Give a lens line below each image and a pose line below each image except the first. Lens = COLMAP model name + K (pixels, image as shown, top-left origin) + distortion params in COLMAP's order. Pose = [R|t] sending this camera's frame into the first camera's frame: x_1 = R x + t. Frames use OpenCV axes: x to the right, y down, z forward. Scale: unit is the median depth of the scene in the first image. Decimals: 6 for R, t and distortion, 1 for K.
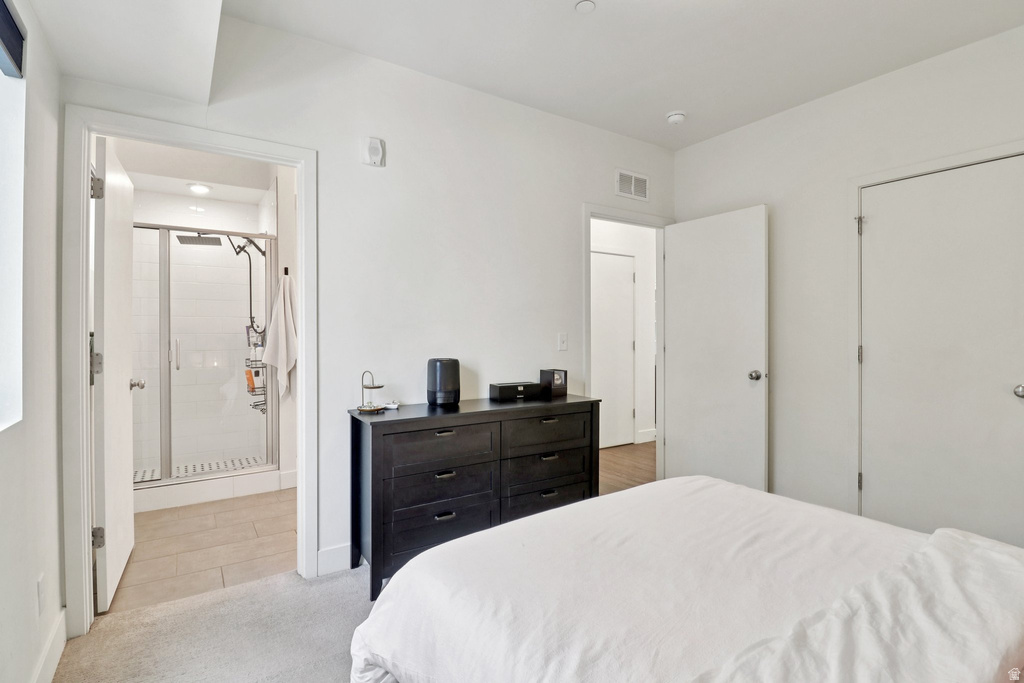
lens RADIAL K [[479.3, 0, 515.9], [0, 479.3, 338.3], [0, 0, 1]] dist [0.000173, -0.012084]
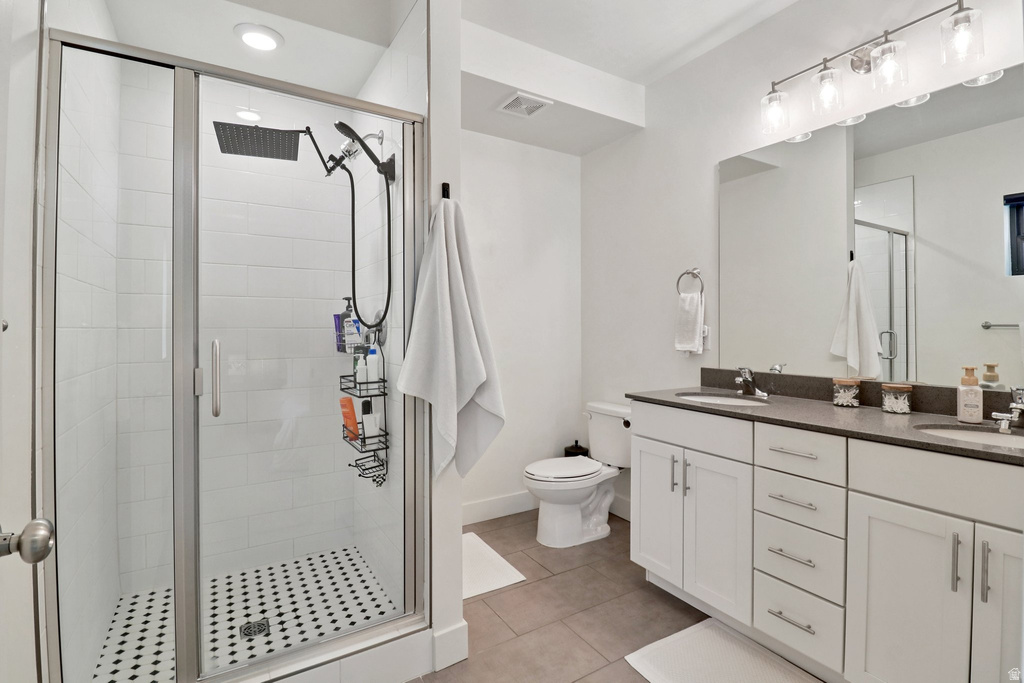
lens RADIAL K [[479.3, 0, 511.0], [0, 479.3, 330.7], [0, 0, 1]] dist [0.000173, -0.012084]
pose [[0.998125, -0.003481, -0.061108, -0.357378], [0.002705, 0.999915, -0.012768, 0.000014], [0.061147, 0.012579, 0.998049, 0.503766]]
